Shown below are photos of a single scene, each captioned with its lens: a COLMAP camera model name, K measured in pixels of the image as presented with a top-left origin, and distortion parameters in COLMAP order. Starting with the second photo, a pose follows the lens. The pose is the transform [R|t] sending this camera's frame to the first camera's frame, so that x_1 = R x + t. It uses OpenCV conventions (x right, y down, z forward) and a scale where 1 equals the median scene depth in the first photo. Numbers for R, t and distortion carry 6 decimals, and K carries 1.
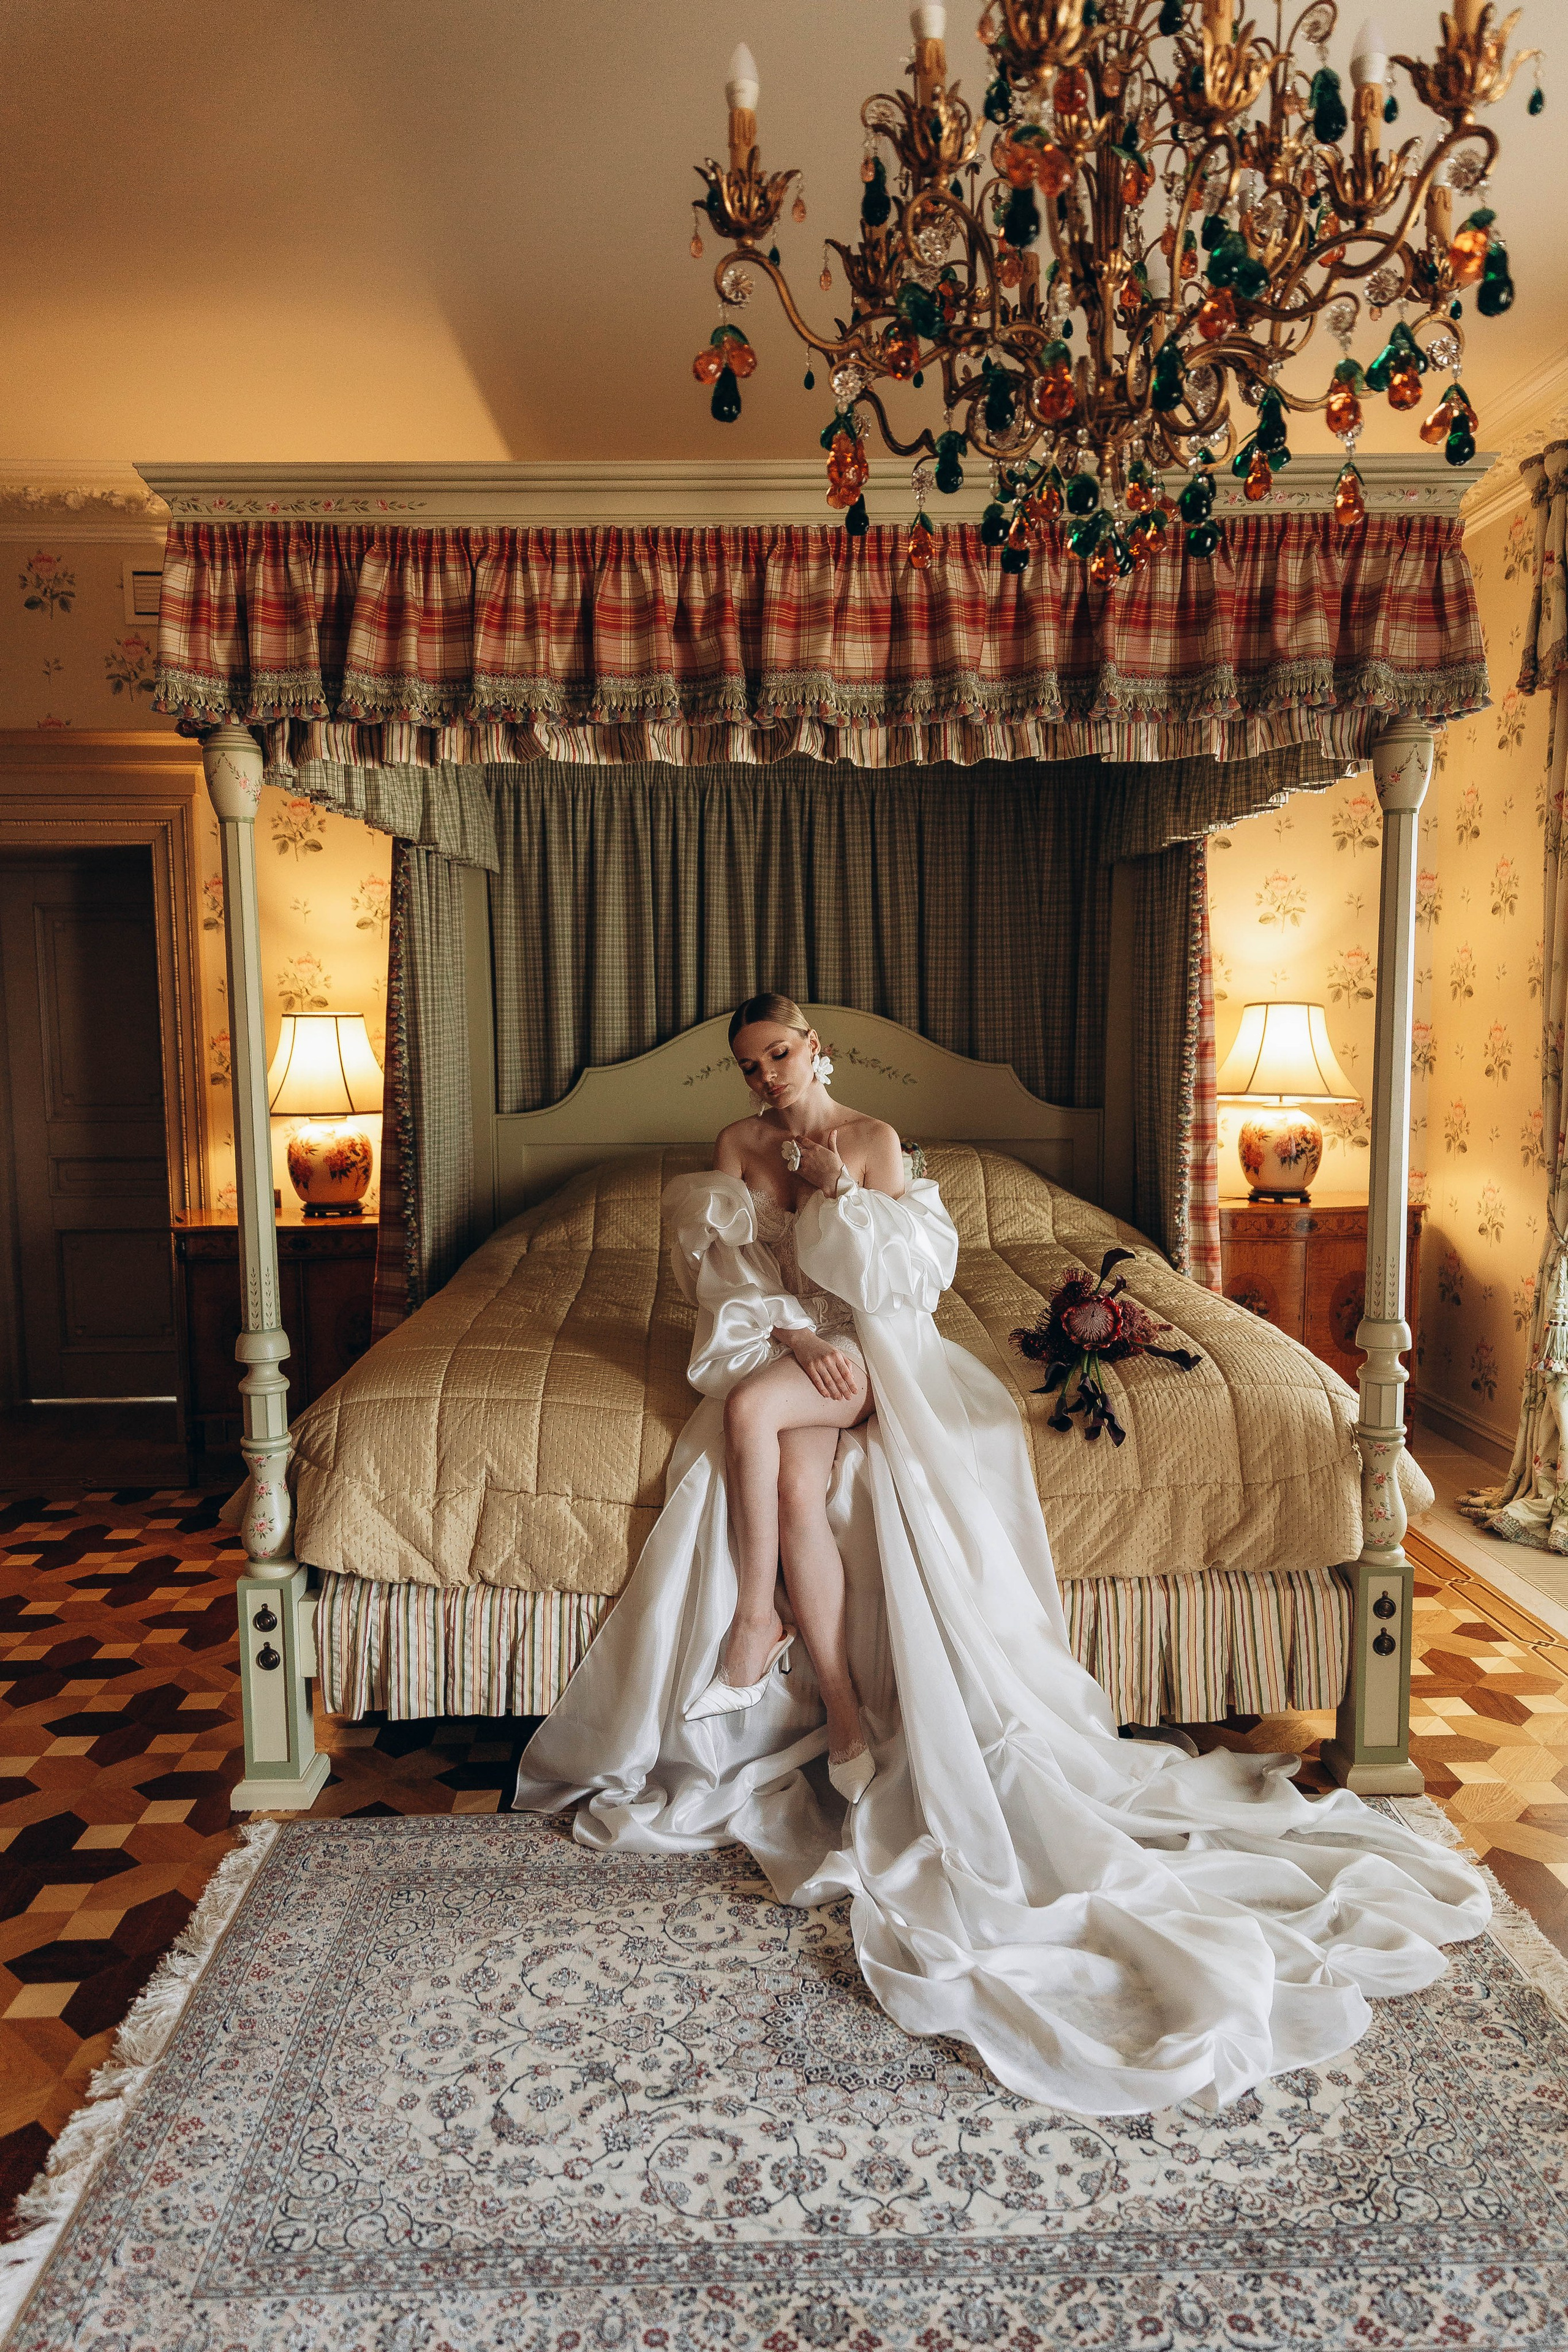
lens RADIAL K [[1598.1, 0, 781.0], [0, 1598.1, 1185.4], [0, 0, 1]] dist [0.011829, -0.001102]
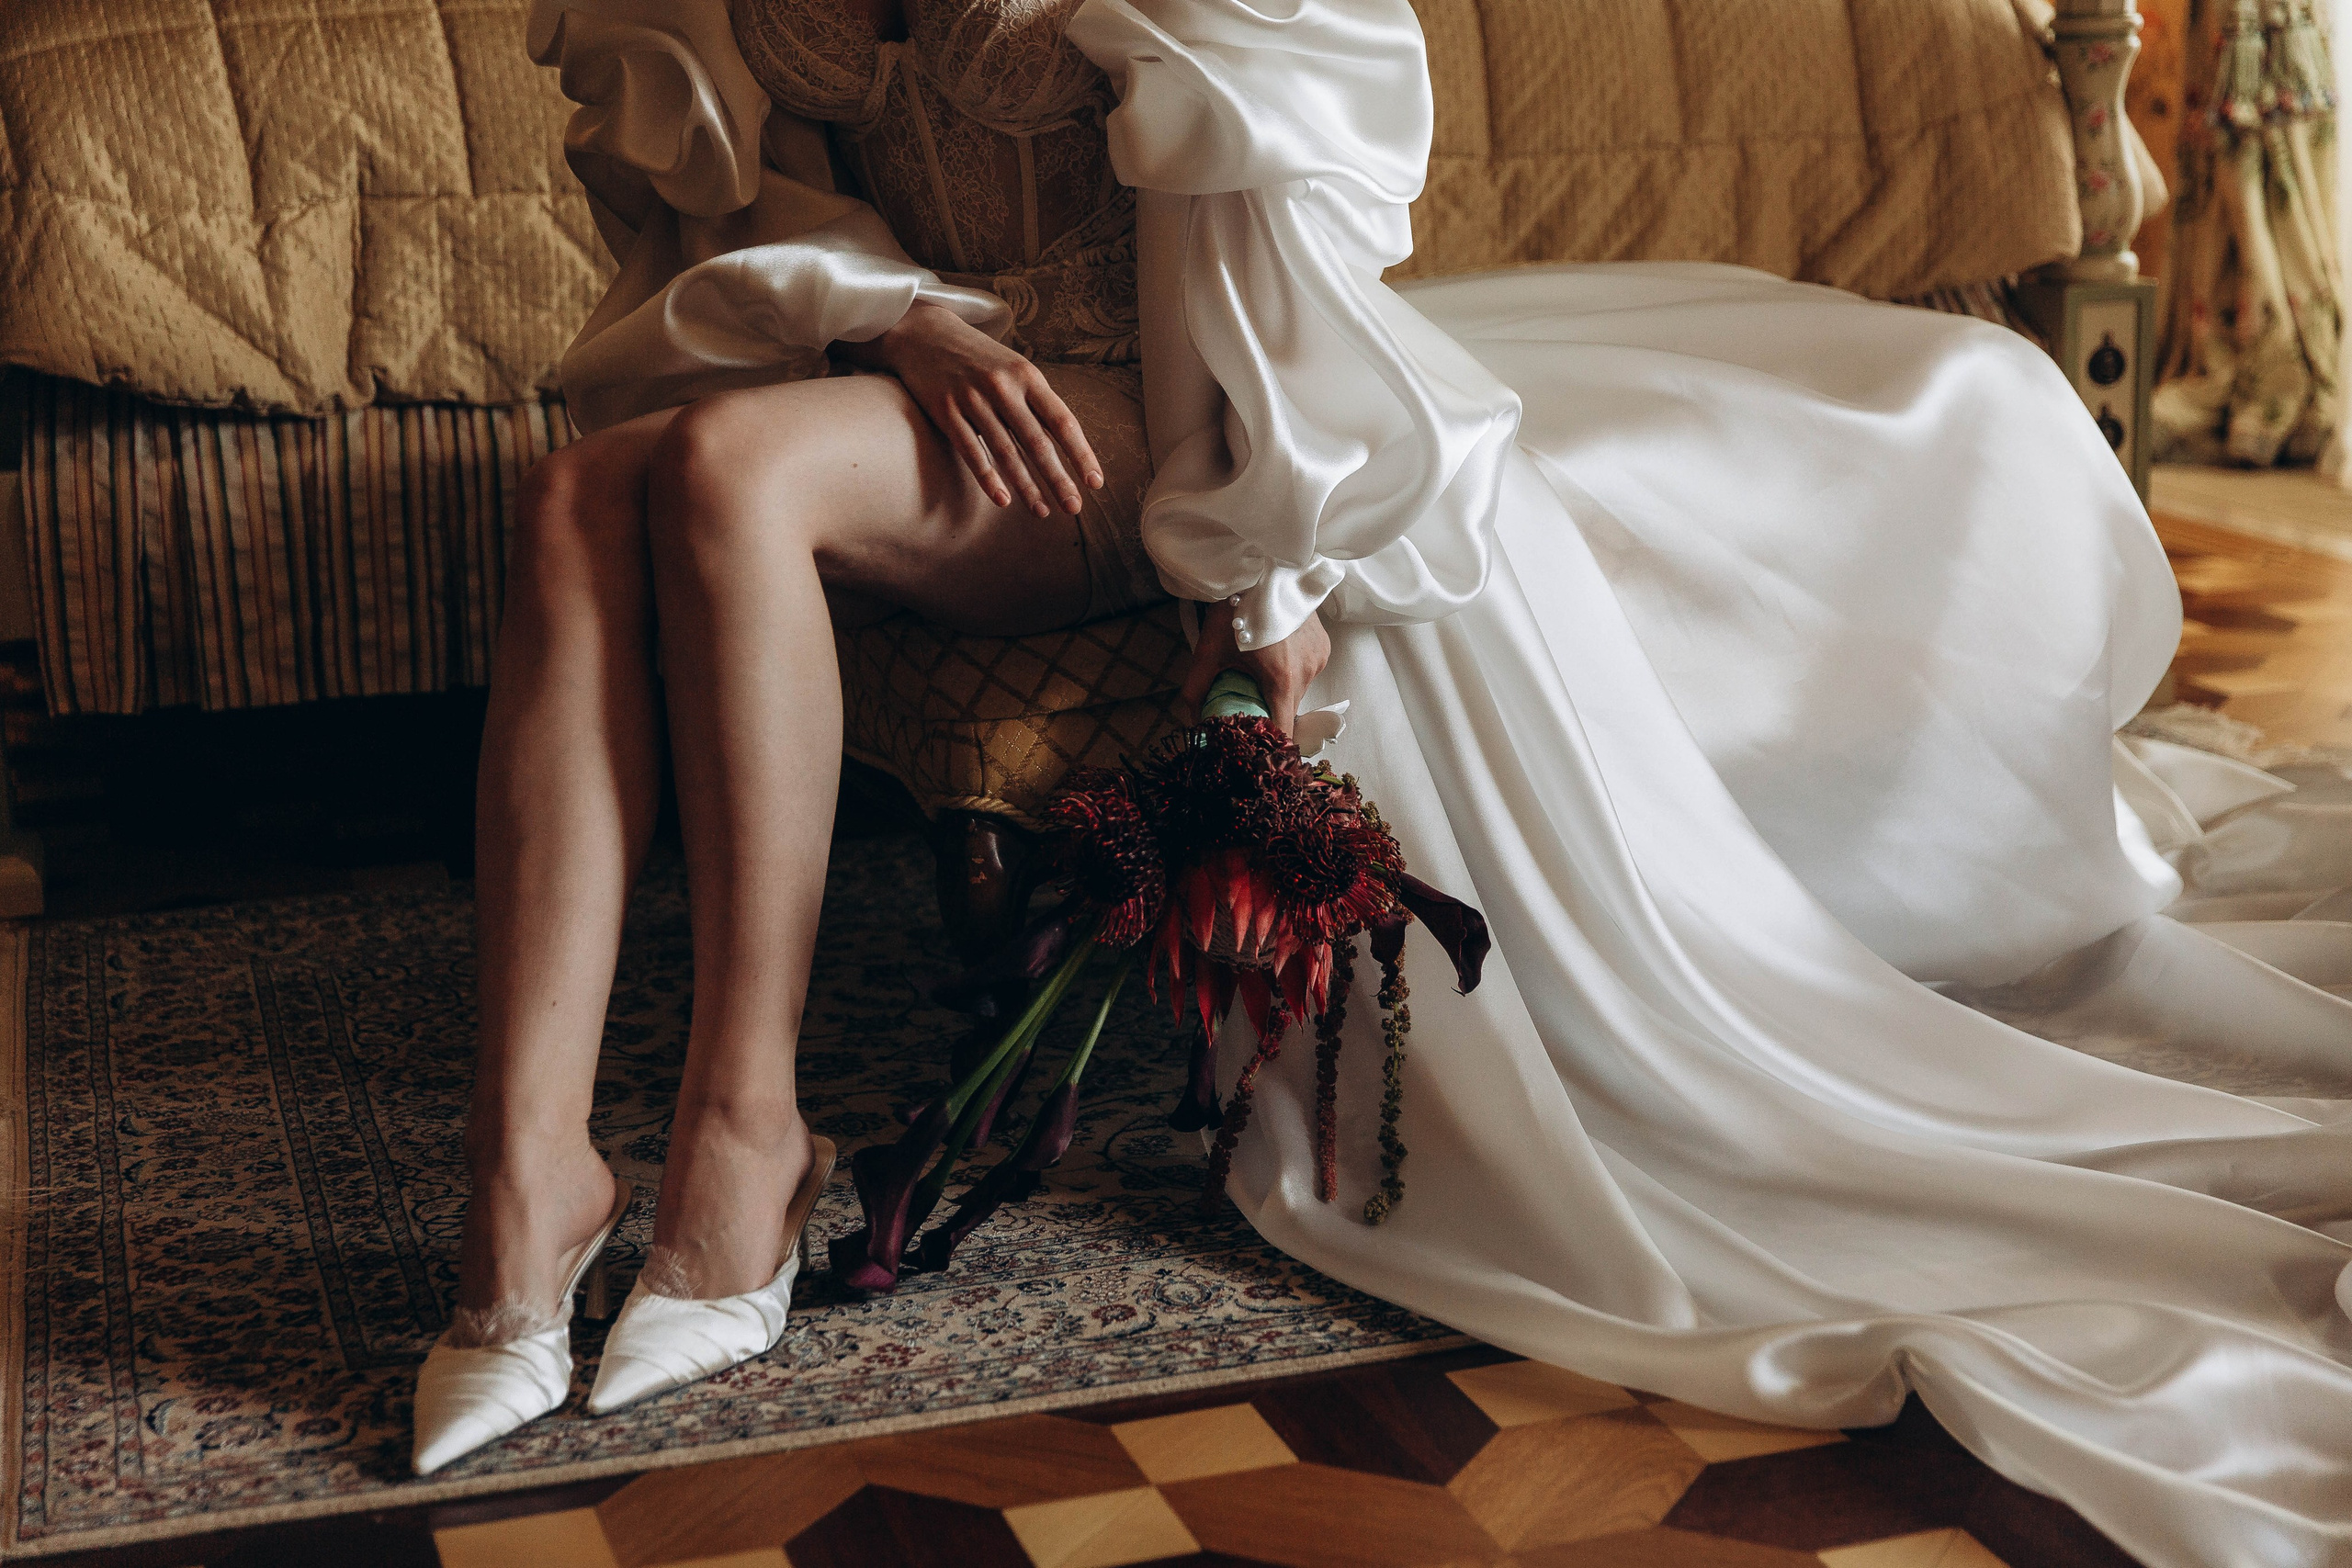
lens RADIAL K [[3551.3, 0, 1176.0], [0, 3551.3, 784.0], [0, 0, 1]] dist [-0.024367, 0.113311]
pose [[0.965262, -0.081680, 0.248189, -0.199639], [0.050226, 0.990171, 0.130530, 0.203161], [-0.256411, -0.113530, 0.959877, -0.063177]]
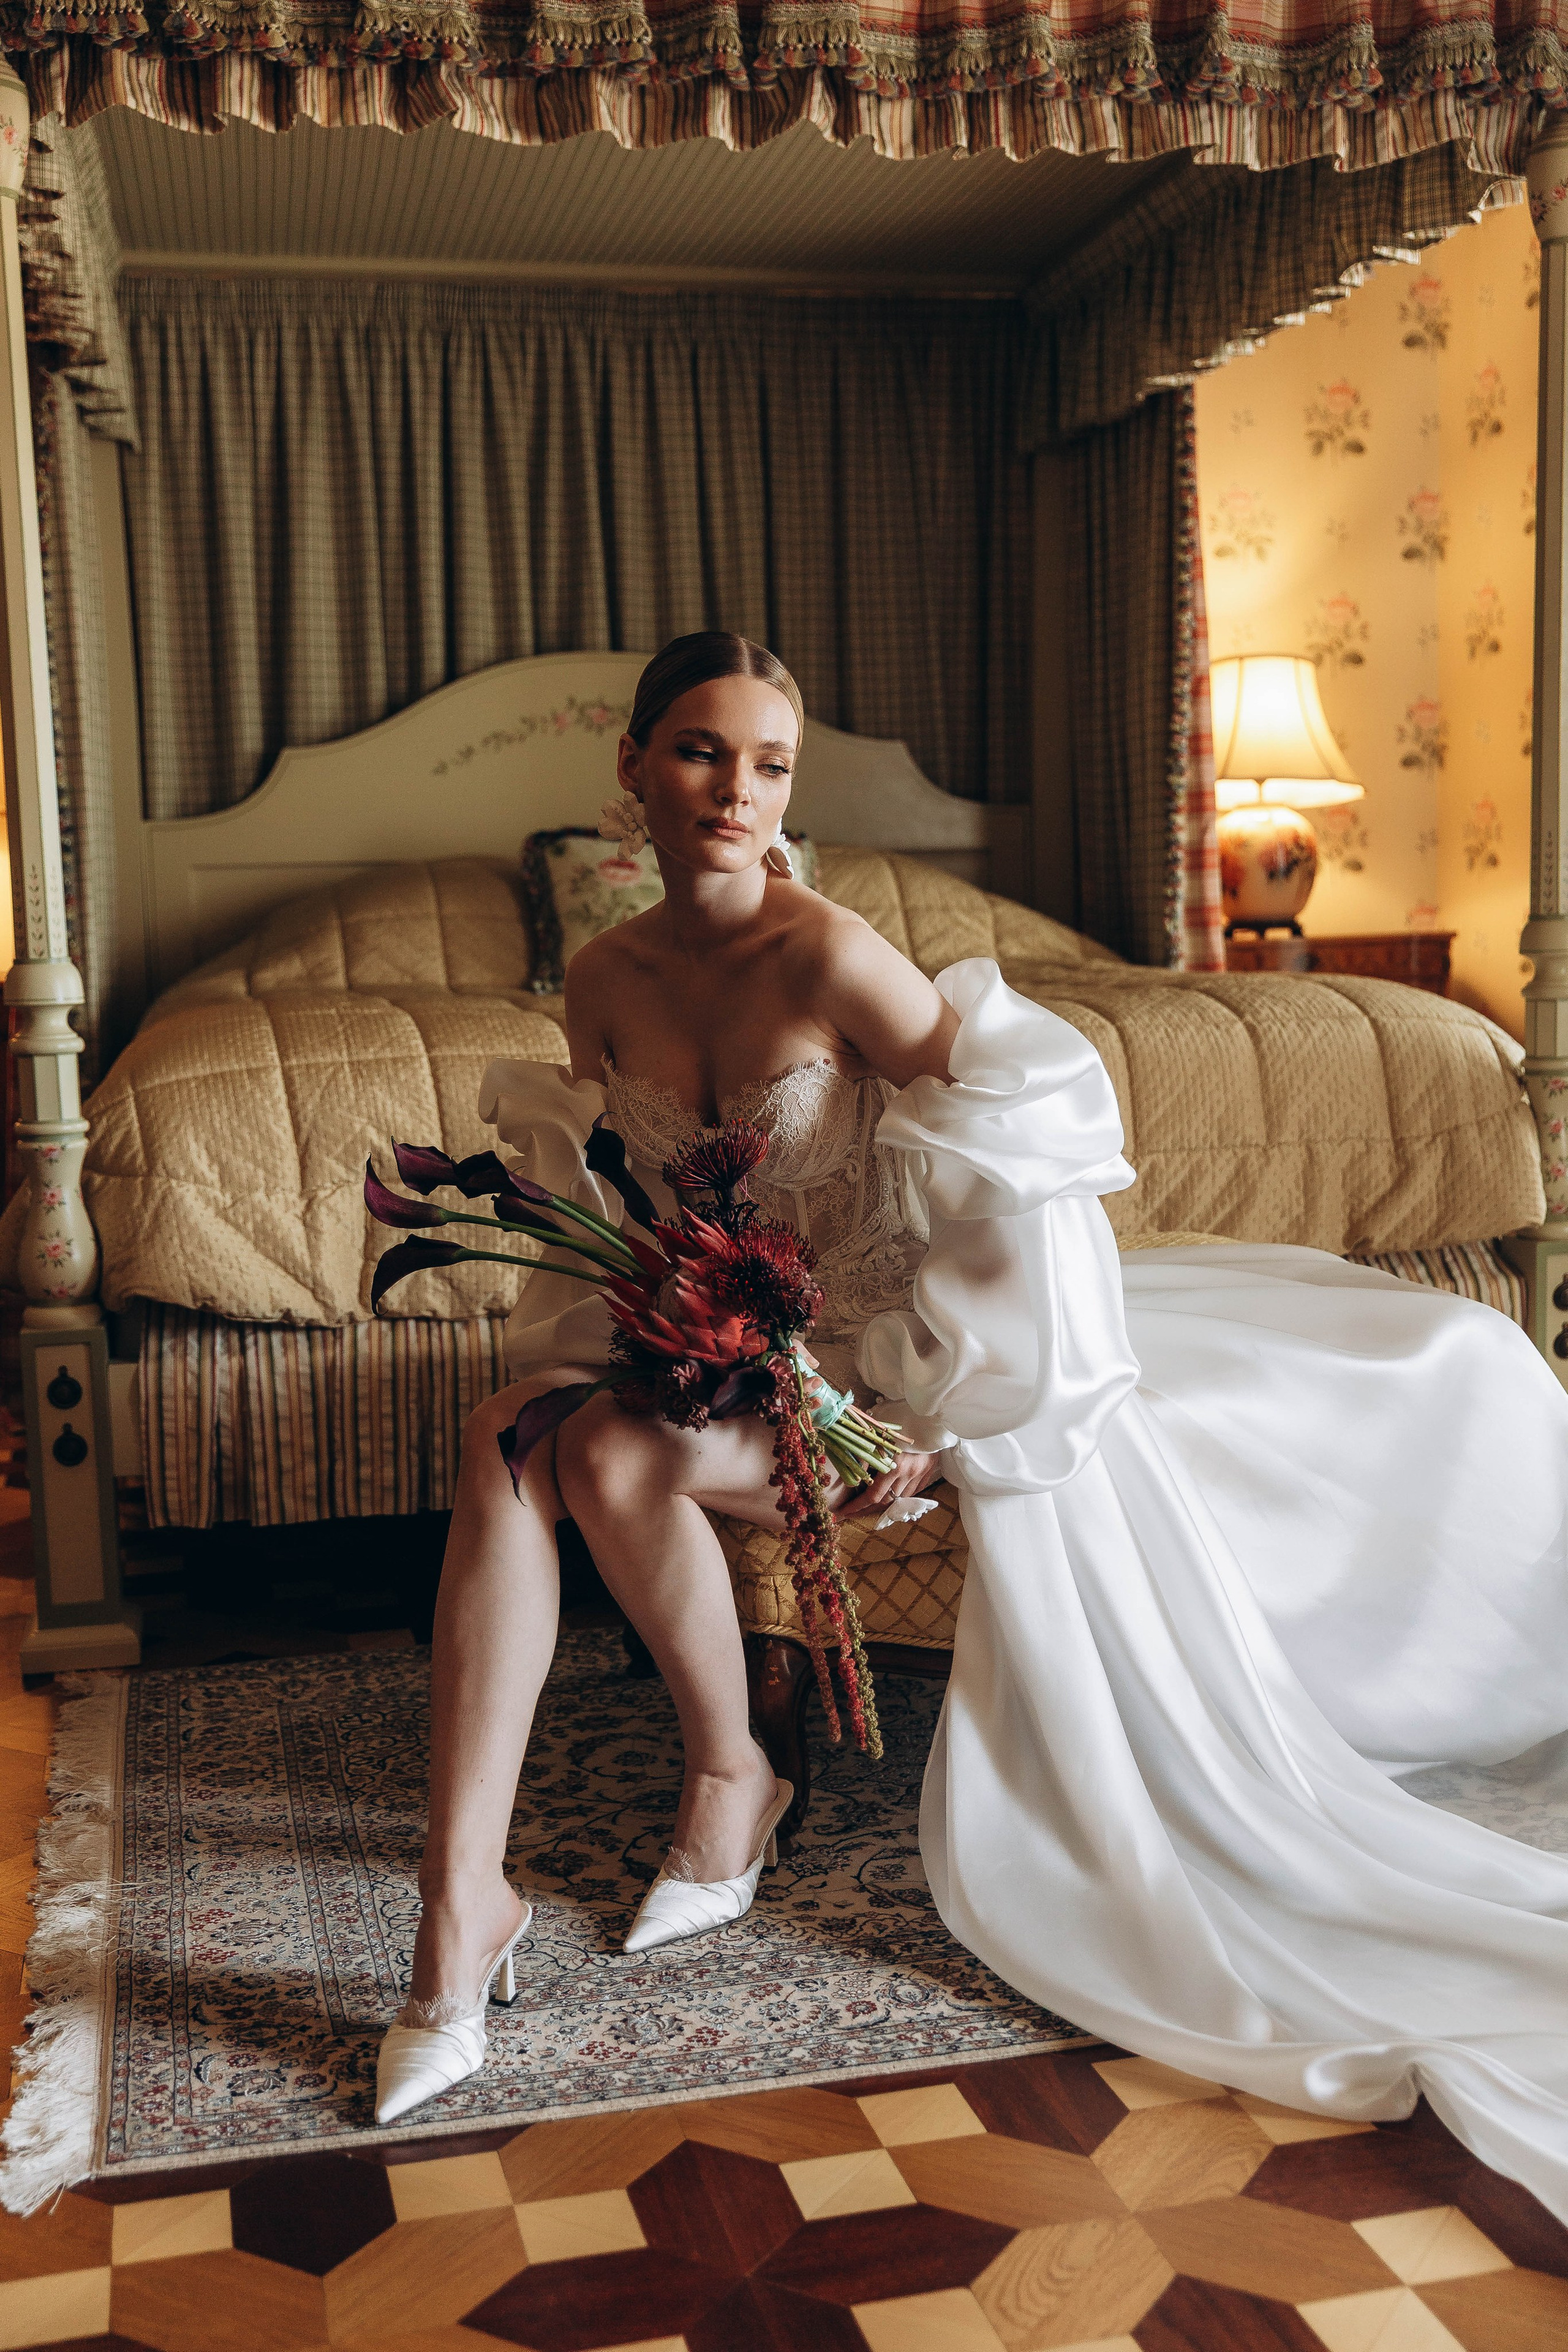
lens RADIAL K [[2483.6, 0, 781.3], [0, 2483.6, 1195.0], [0, 0, 1]] dist [0.002920, -0.005728]
pose [[0.979261, -0.041331, 0.198343, -0.198667], [0.039975, 0.999142, 0.010837, 0.163874], [-0.198621, -0.002684, 0.980073, -0.082392]]
